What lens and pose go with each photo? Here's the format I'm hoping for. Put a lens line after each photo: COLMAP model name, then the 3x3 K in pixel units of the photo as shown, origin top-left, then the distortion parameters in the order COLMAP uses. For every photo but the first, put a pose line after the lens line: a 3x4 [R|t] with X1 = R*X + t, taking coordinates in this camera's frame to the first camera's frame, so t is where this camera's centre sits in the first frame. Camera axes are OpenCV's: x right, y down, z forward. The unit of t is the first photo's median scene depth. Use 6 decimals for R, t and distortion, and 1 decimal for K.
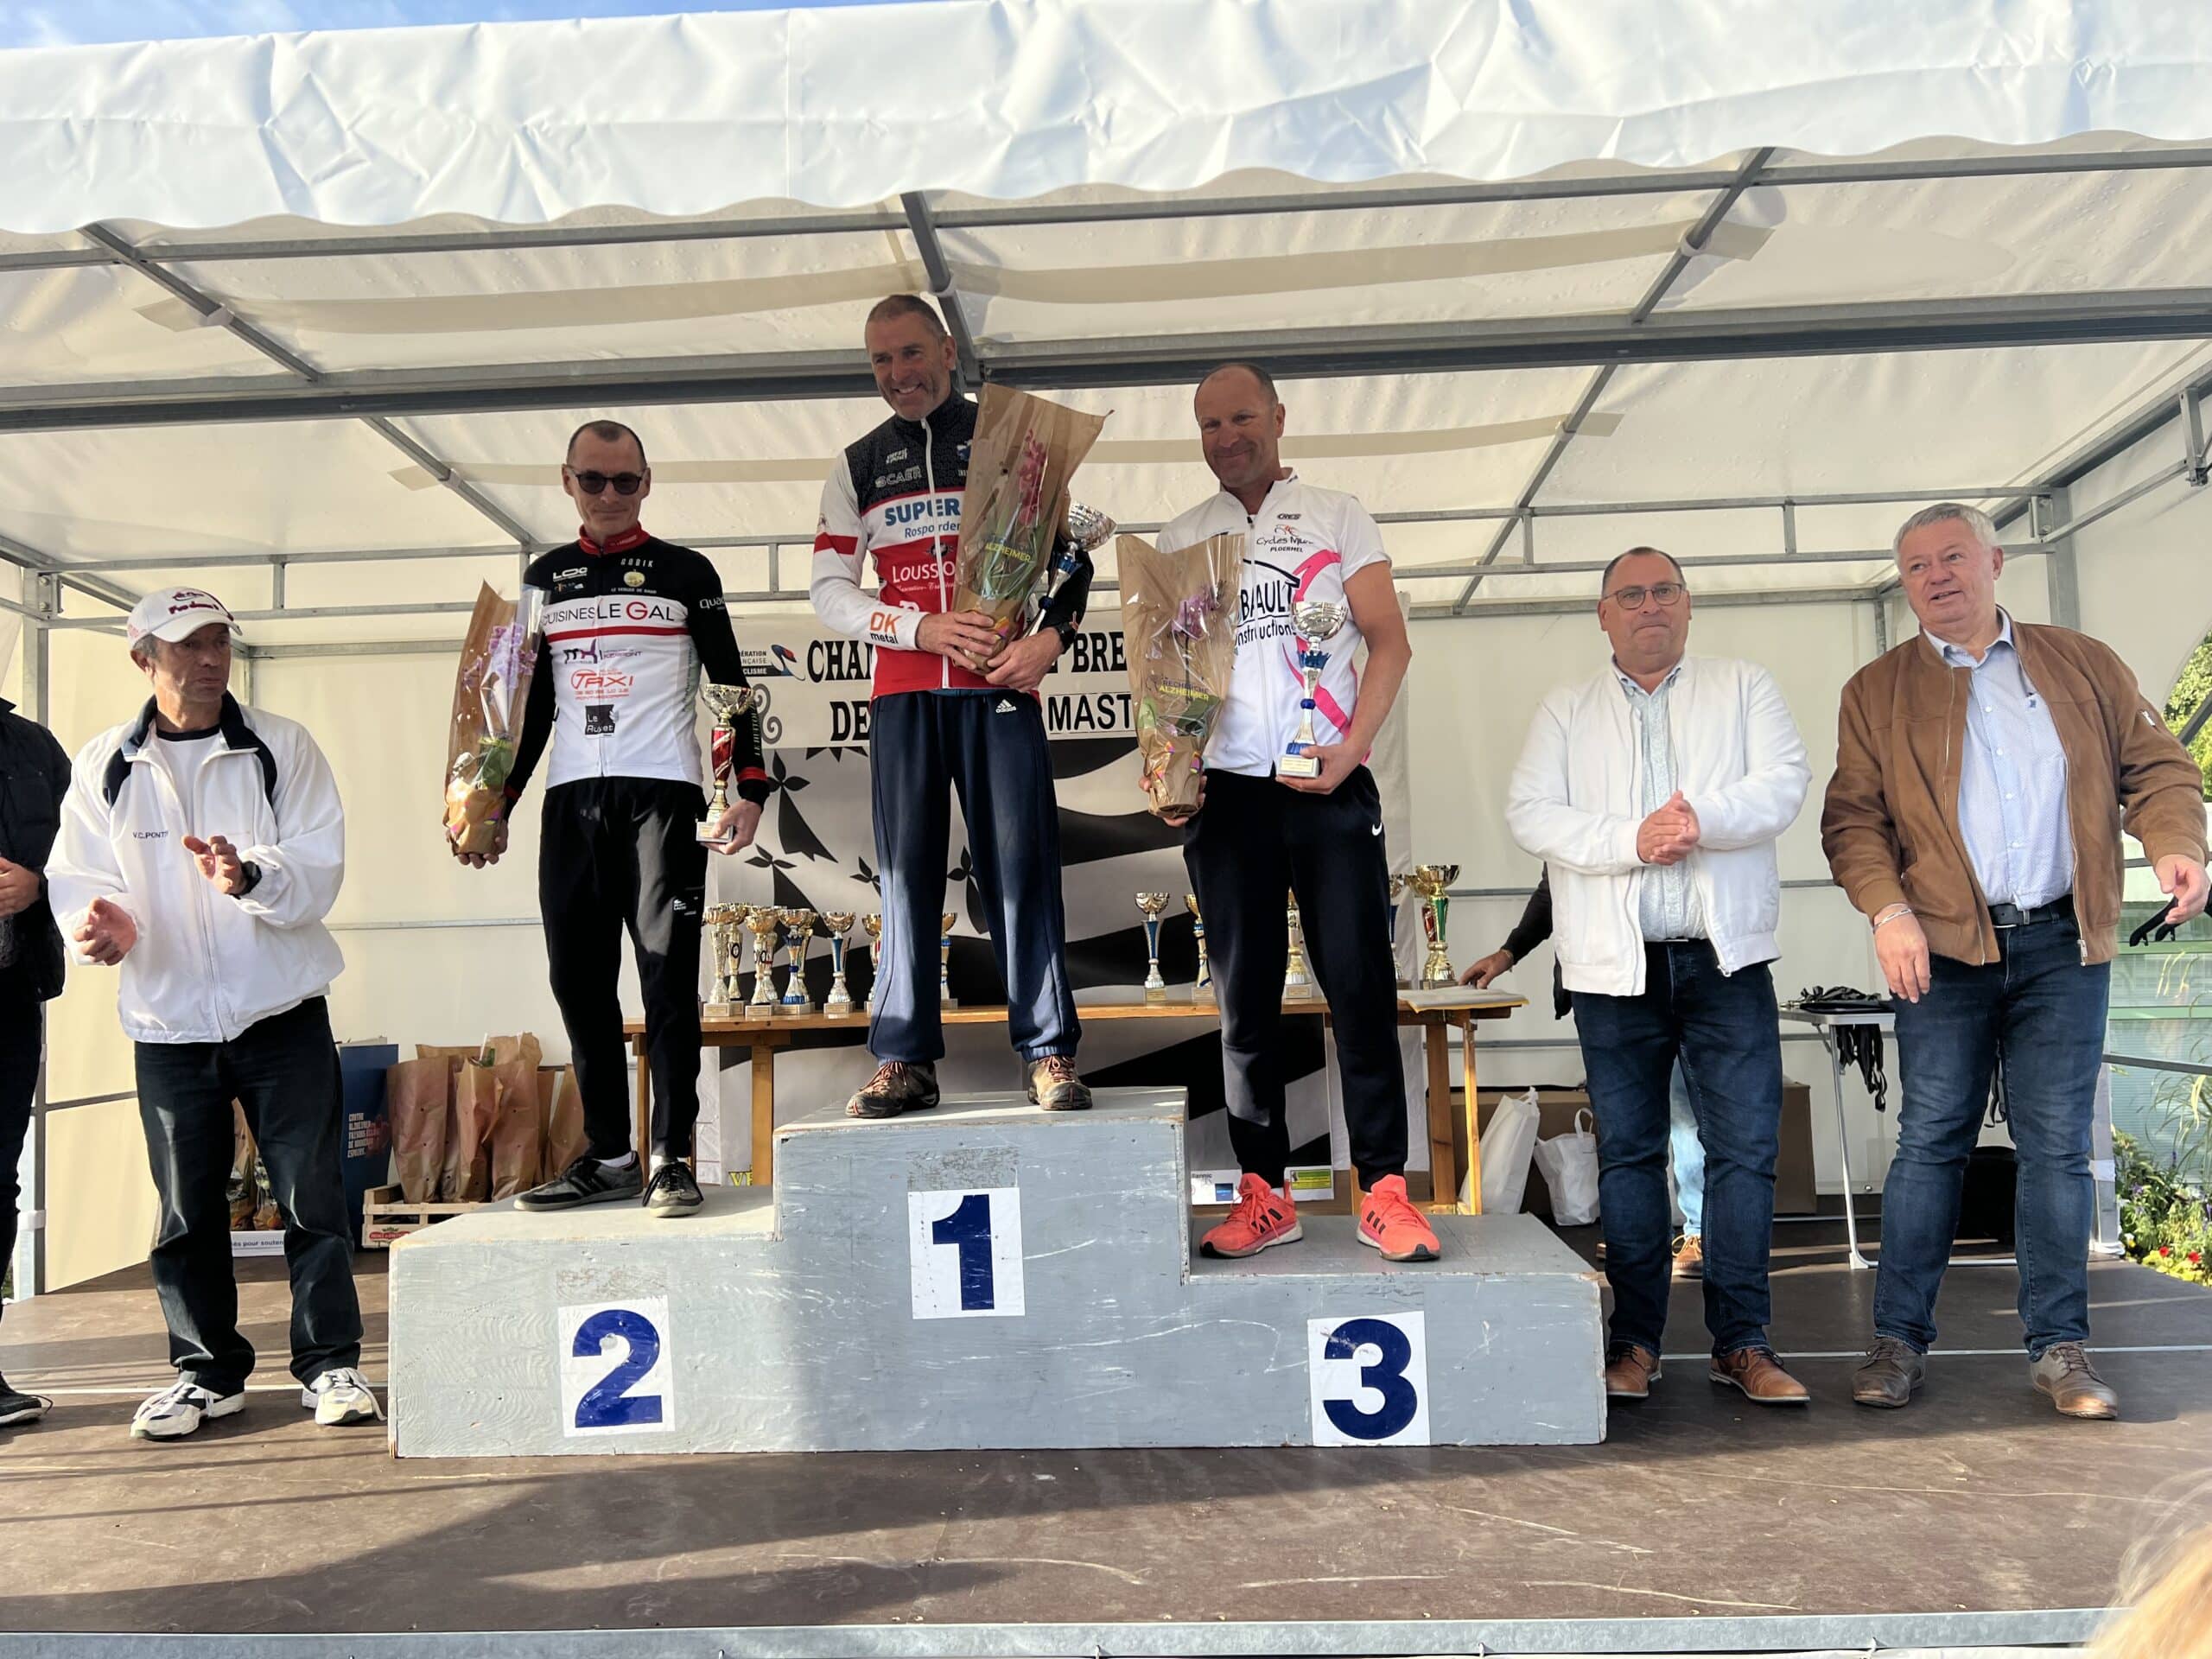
lens RADIAL K [[1690.7, 0, 1103.2], [0, 1690.7, 835.6], [0, 0, 1]] dist [0.041920, -0.042204]
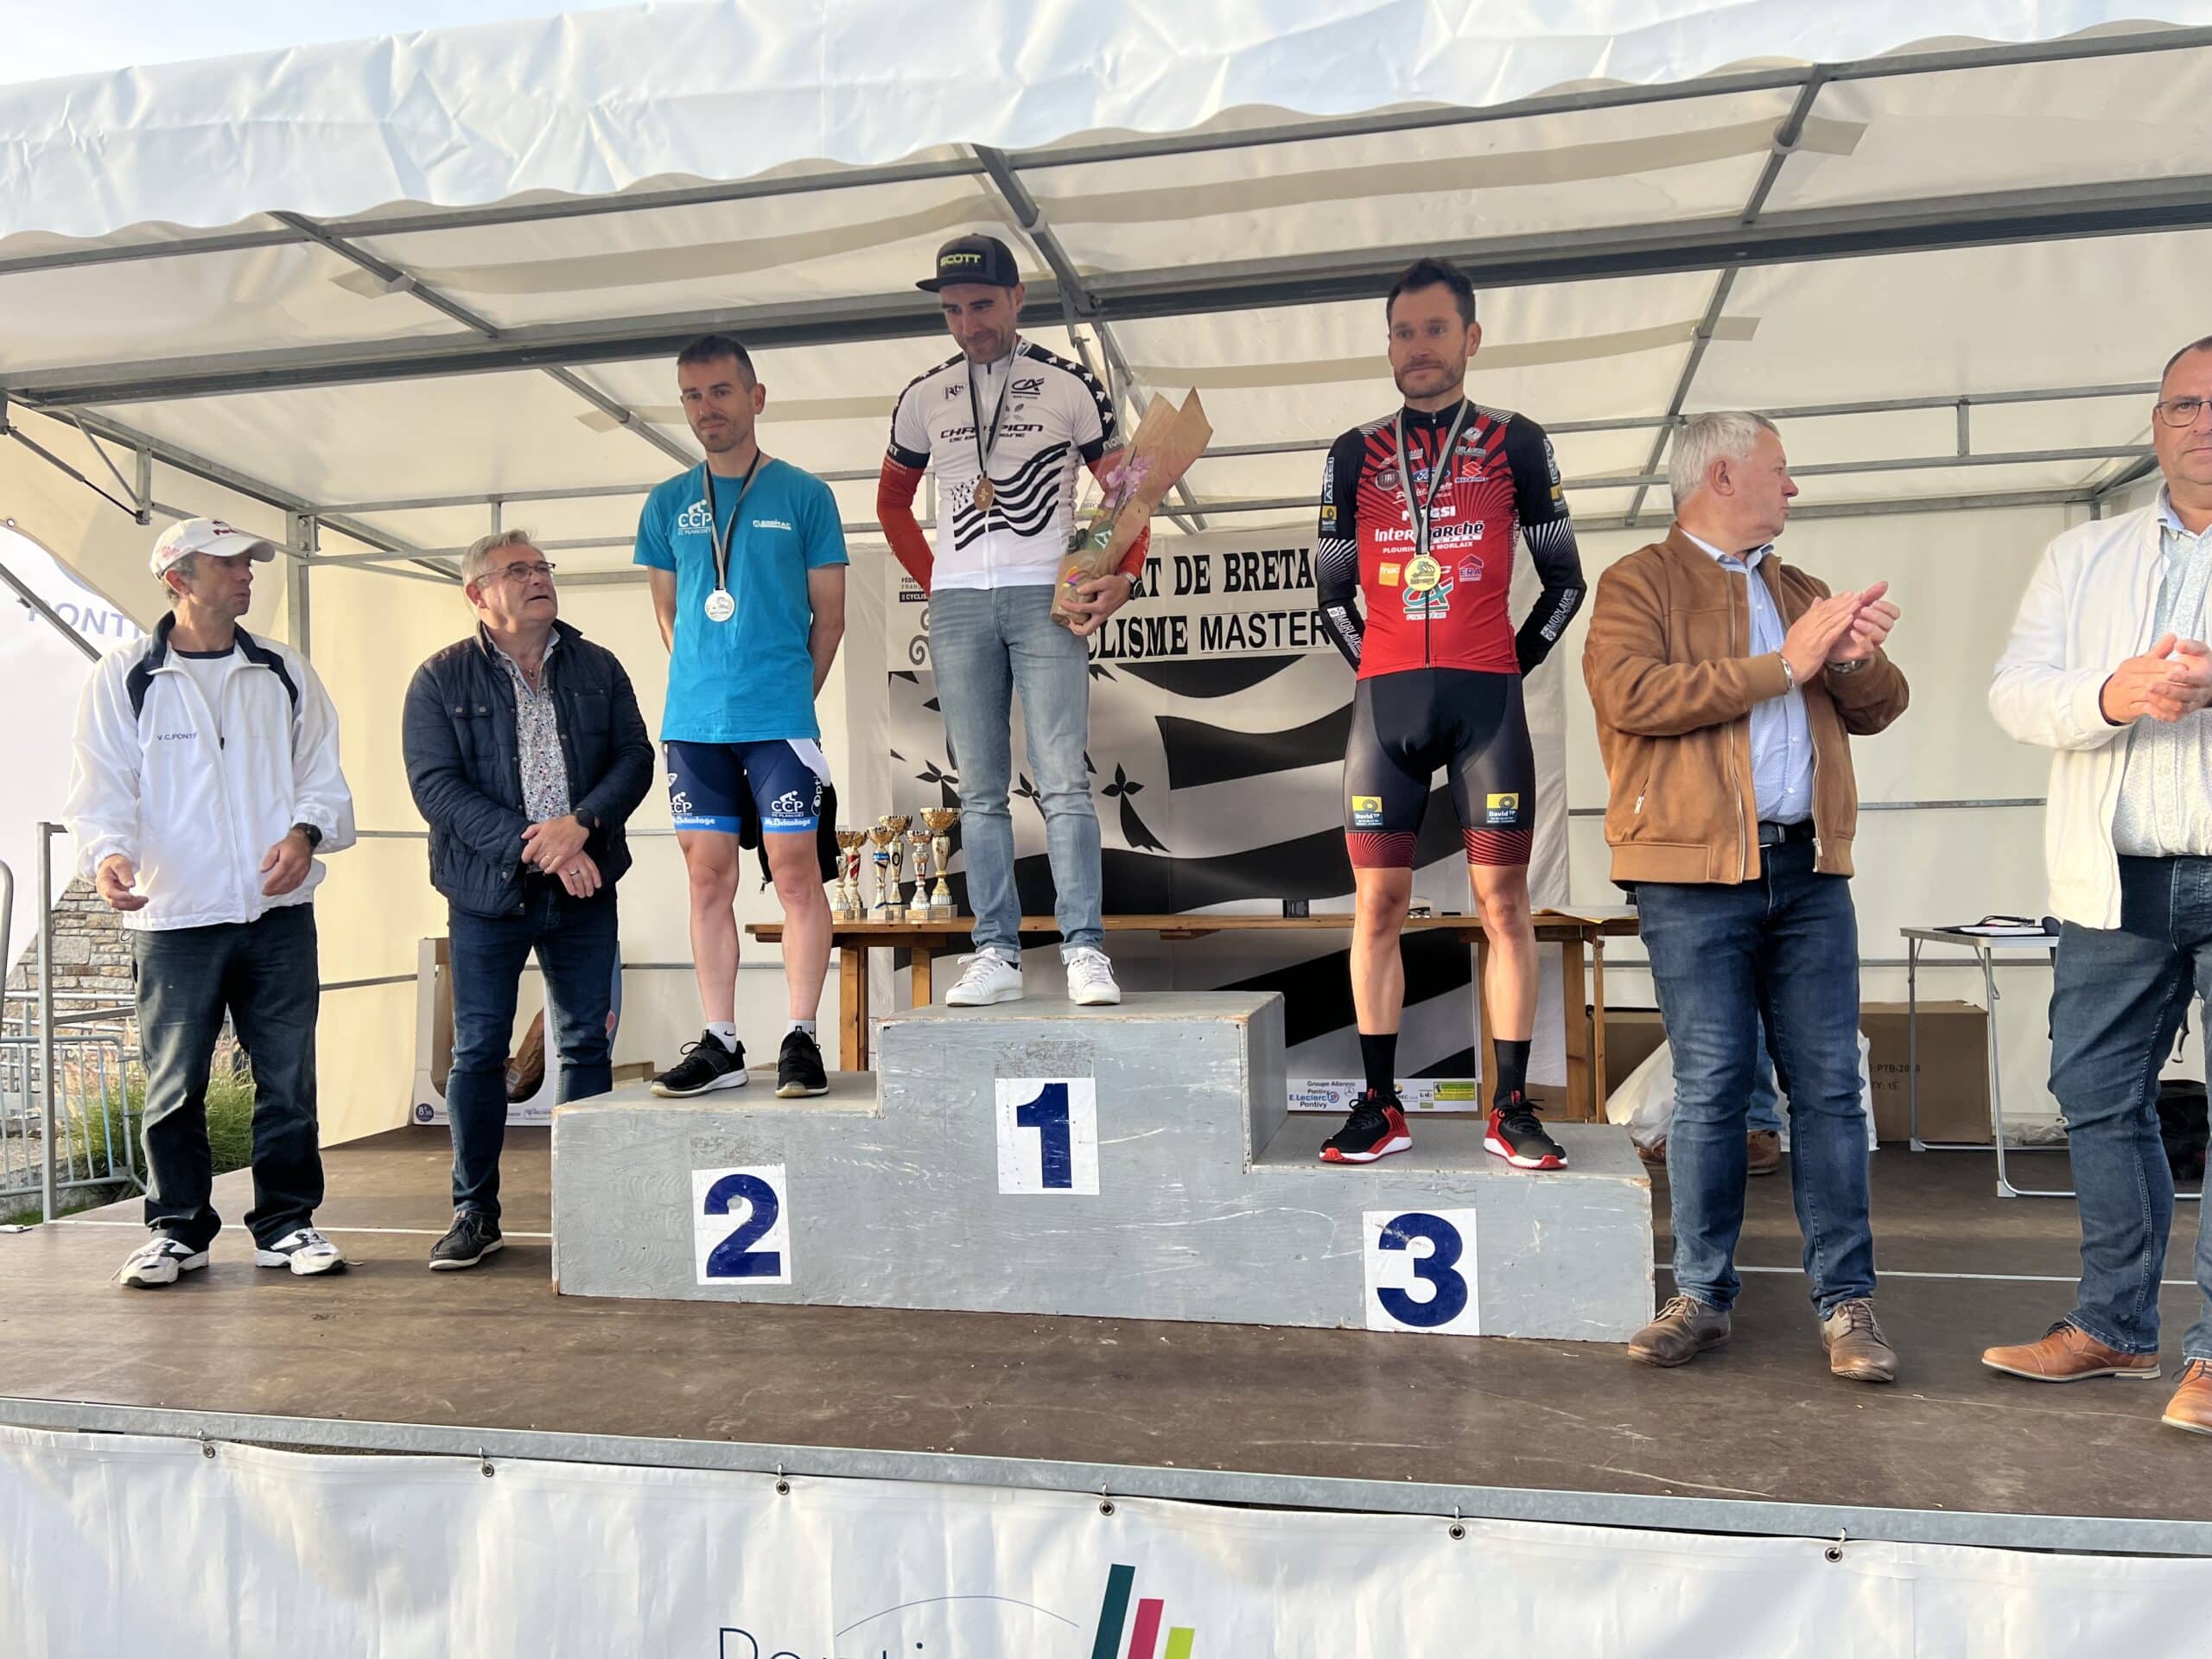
lens RADIAL K [[1680.9, 0, 1089.6], [0, 1680.9, 846.4], [0, 0, 1]] dist [0.055692, -0.067449]
pose [[0.986961, 0.010616, -0.160606, 0.116542], [-0.001861, 0.998508, 0.054568, 0.002624], [0.160946, -0.053558, 0.985509, -0.044667]]
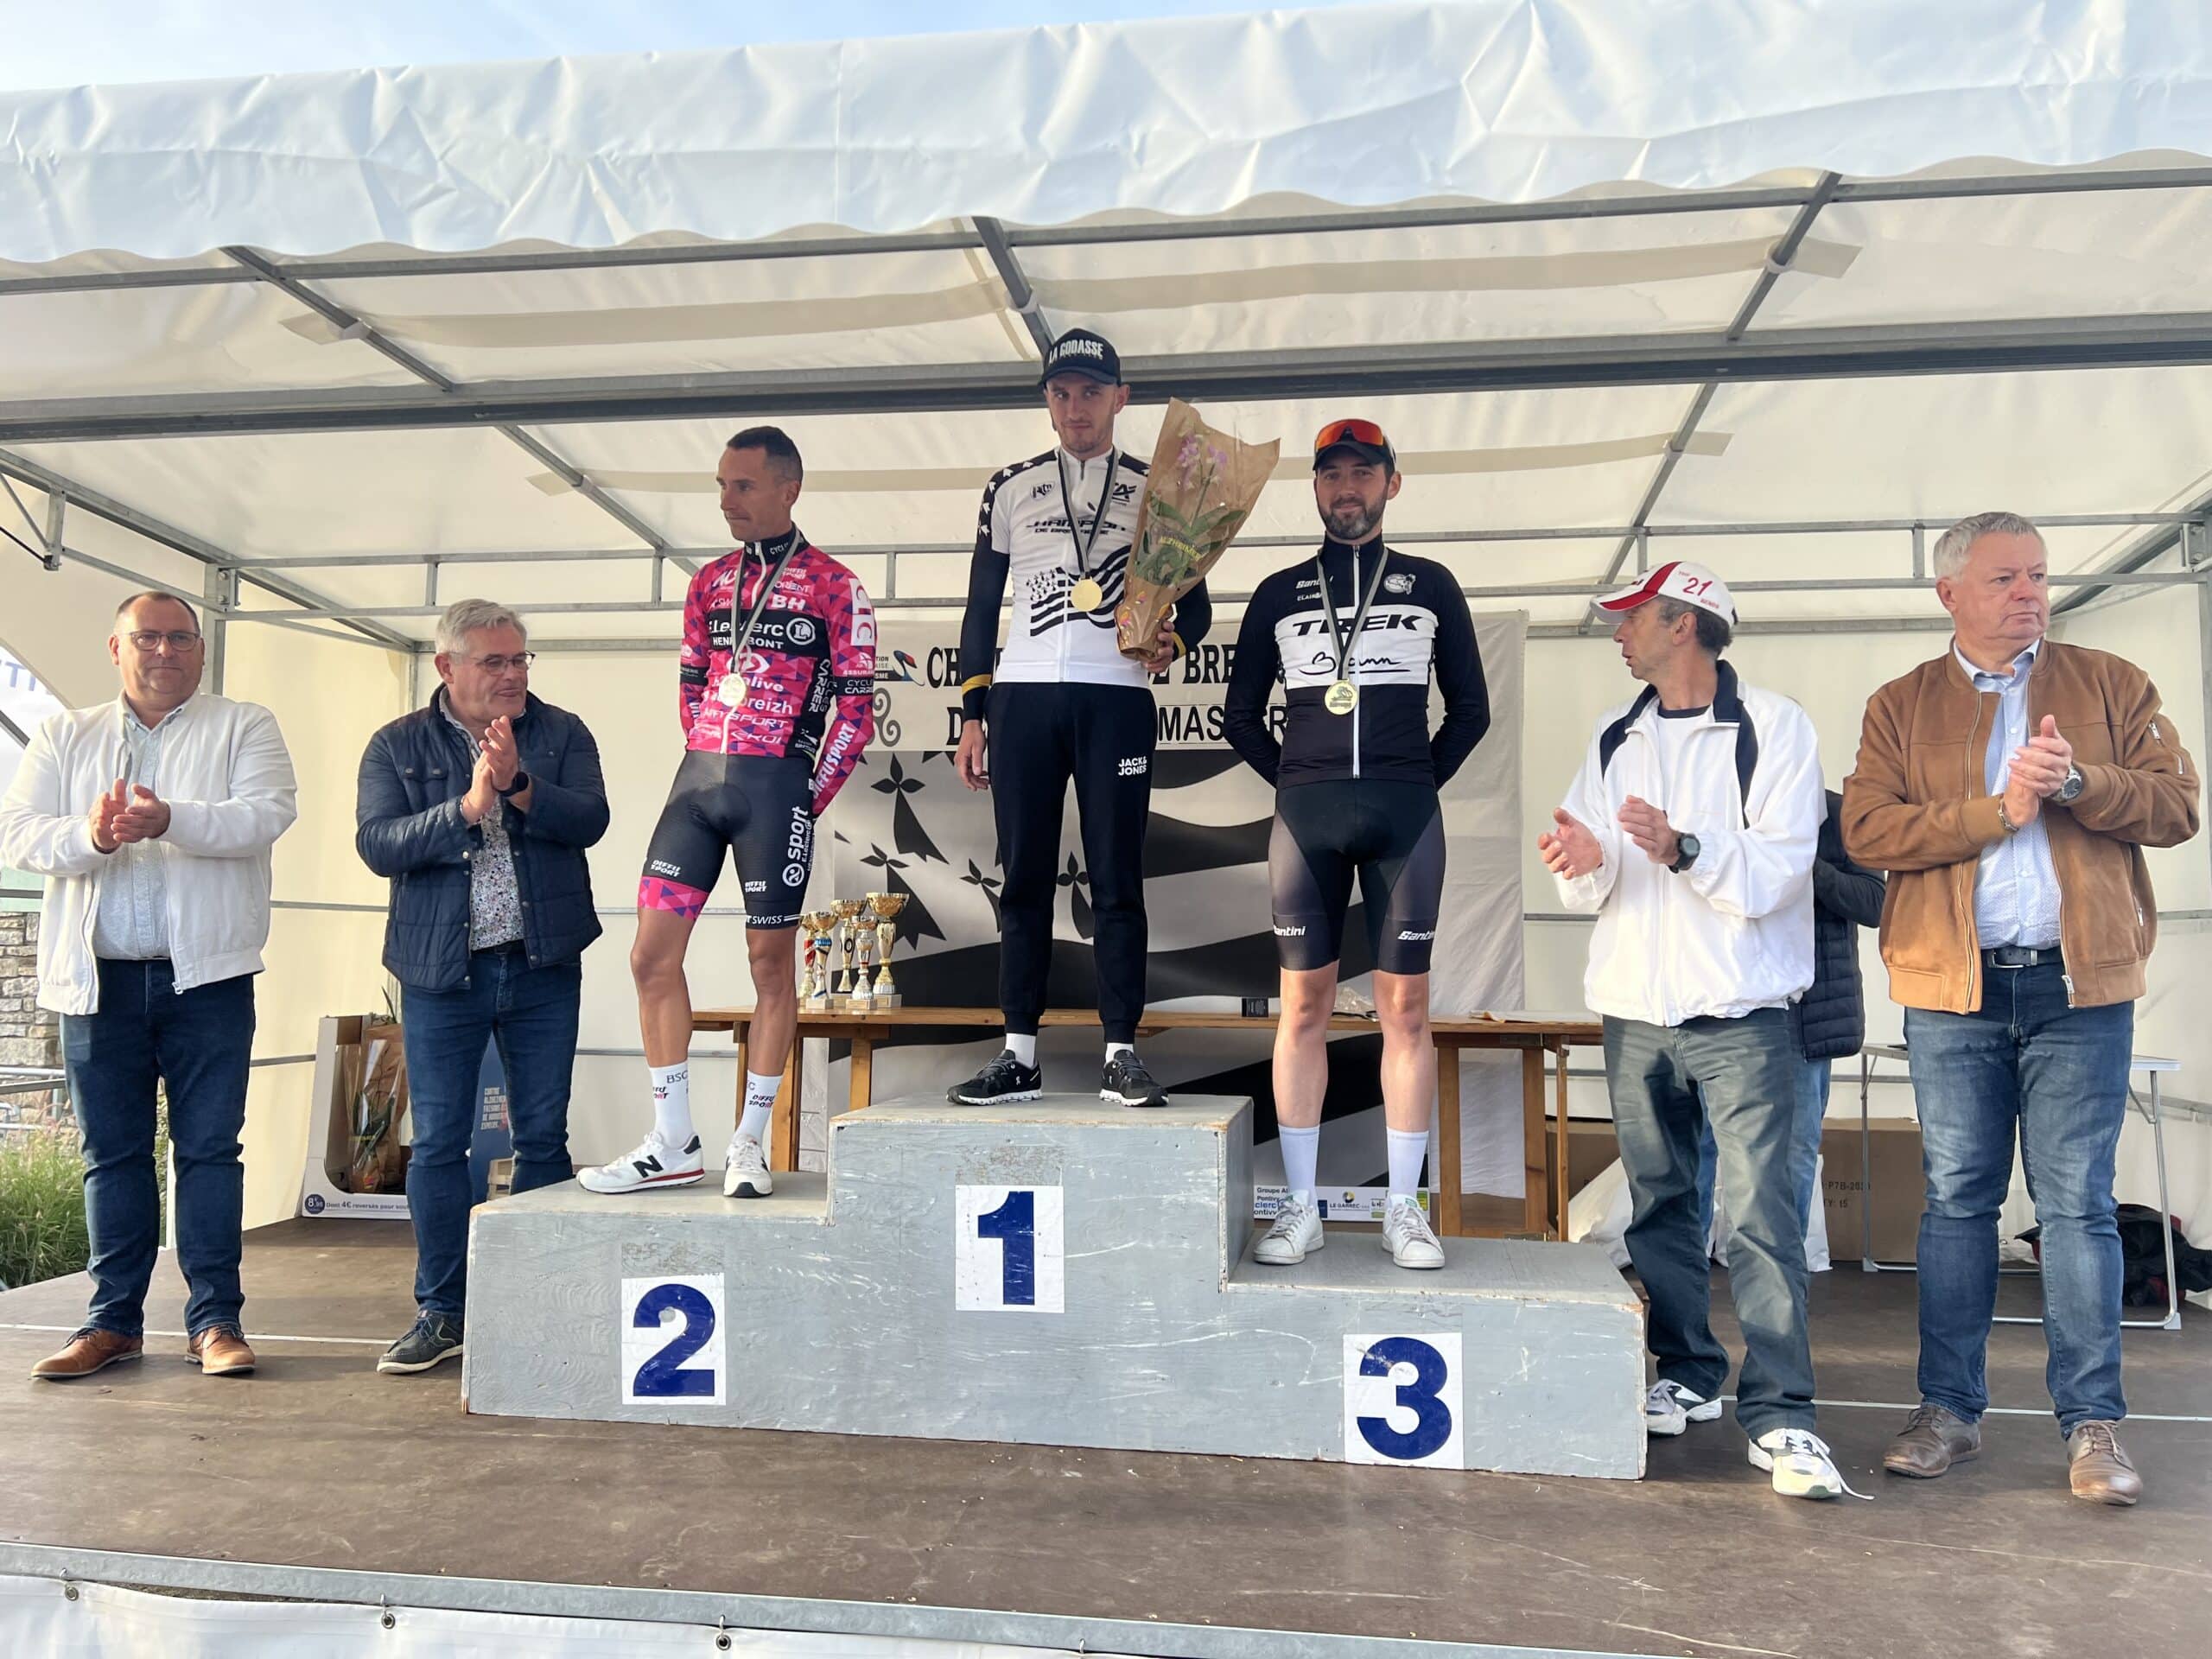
lens RADIAL K [[1688.7, 0, 1114.4], [0, 1688.7, 818.9], [0, 0, 1]] dist [0.056521, -0.066665]
pose [[0.994742, 0.031581, -0.097418, 0.072635], [-0.033259, 0.999324, -0.015648, 0.002535], [0.096858, 0.018805, 0.995121, -0.011696]]
